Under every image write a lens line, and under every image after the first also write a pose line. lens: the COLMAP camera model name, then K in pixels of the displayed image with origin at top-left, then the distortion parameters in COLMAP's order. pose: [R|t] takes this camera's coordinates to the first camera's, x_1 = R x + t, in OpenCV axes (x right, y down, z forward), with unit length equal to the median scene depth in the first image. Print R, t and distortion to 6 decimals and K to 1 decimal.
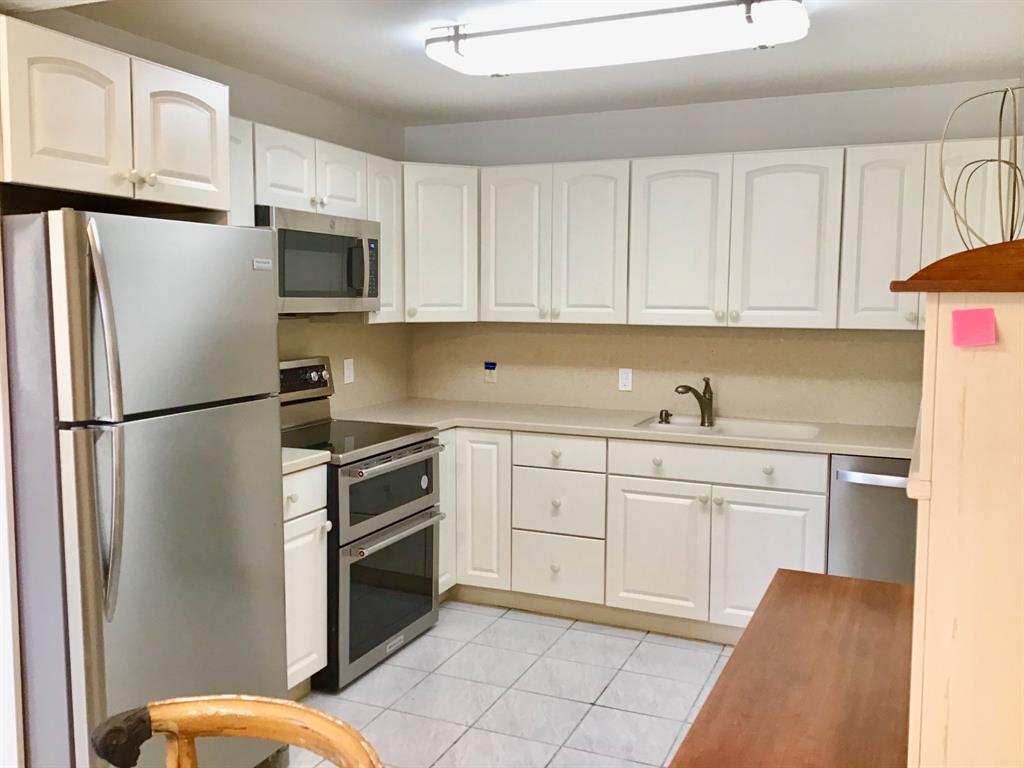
lens RADIAL K [[923.1, 0, 526.7], [0, 923.1, 371.6], [0, 0, 1]] dist [0.085893, -0.138497]
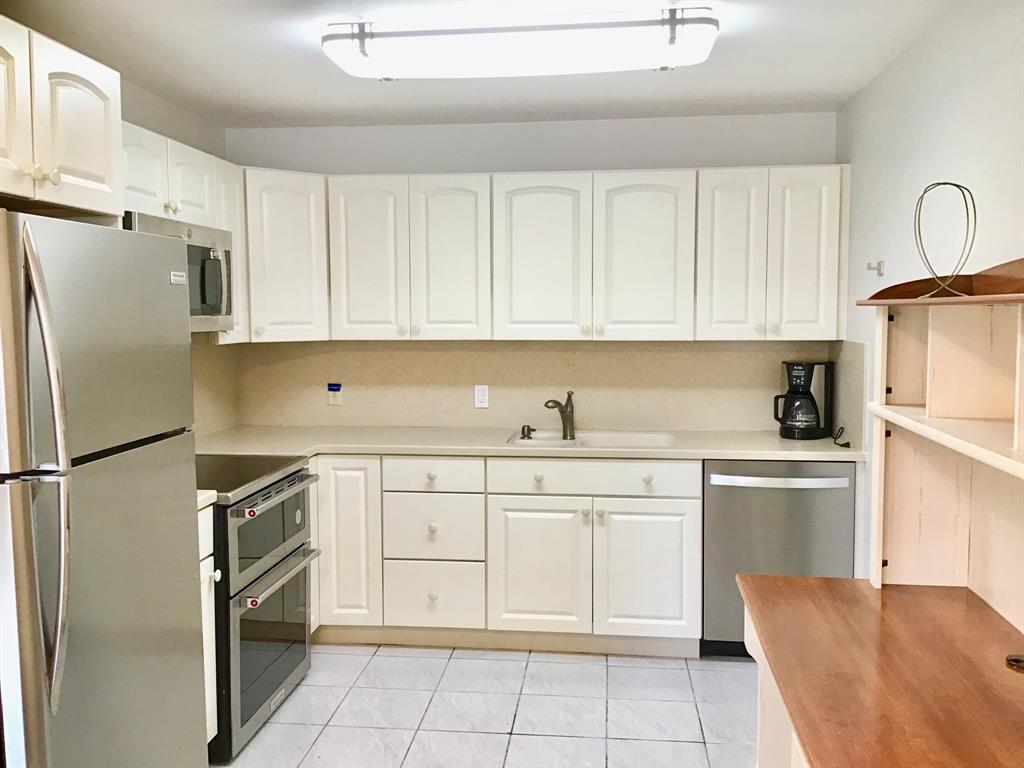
lens RADIAL K [[923.1, 0, 538.3], [0, 923.1, 370.0], [0, 0, 1]] dist [0.085893, -0.138497]
pose [[0.955330, -0.029220, 0.294094, -0.153980], [0.034905, 0.999291, -0.014097, -0.004348], [-0.293474, 0.023733, 0.955673, 0.052704]]
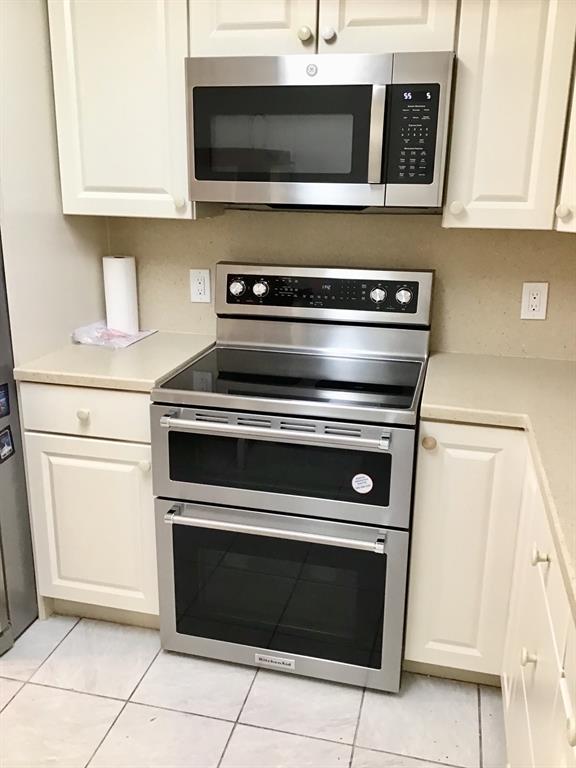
lens RADIAL K [[692.4, 0, 285.9], [0, 692.4, 391.7], [0, 0, 1]] dist [0.085893, -0.138497]
pose [[0.144348, 0.279751, -0.949159, 0.328944], [-0.096166, 0.958630, 0.267917, -0.066569], [0.984843, 0.052603, 0.165279, 0.891145]]
